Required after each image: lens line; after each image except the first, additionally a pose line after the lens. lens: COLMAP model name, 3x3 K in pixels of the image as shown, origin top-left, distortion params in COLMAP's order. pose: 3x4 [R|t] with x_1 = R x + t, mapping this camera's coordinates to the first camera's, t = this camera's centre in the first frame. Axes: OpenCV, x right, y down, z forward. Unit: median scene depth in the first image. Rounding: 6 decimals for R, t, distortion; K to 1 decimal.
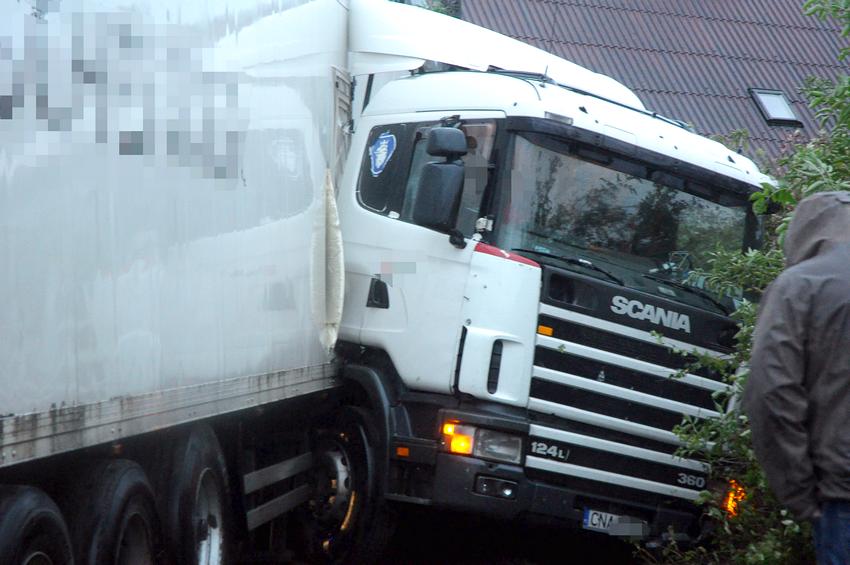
lens RADIAL K [[1967.6, 0, 420.5], [0, 1967.6, 288.6], [0, 0, 1]] dist [0.247151, 0.000000]
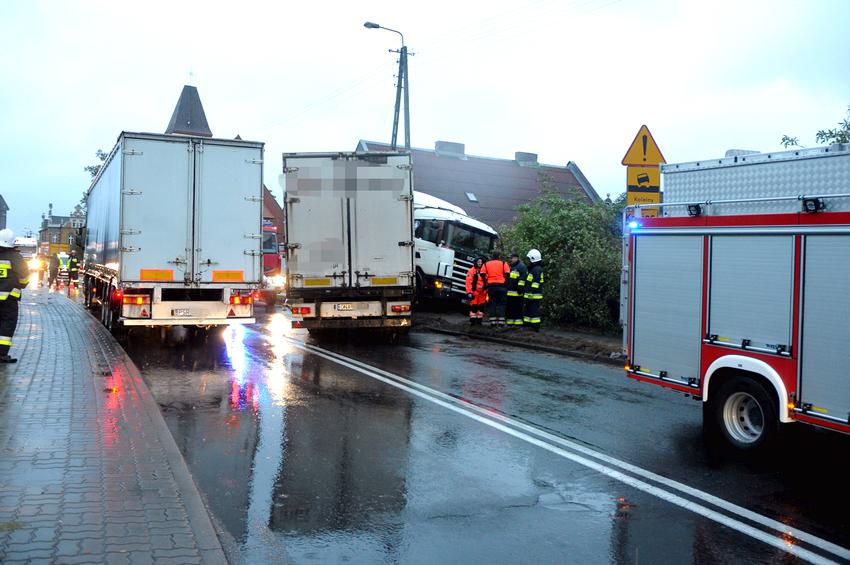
lens RADIAL K [[806.4, 0, 427.4], [0, 806.4, 281.7], [0, 0, 1]] dist [-0.089767, 0.000000]
pose [[0.986075, 0.003234, 0.166269, -0.342561], [-0.012731, 0.998345, 0.056088, -0.045769], [-0.165812, -0.057424, 0.984484, -0.996121]]
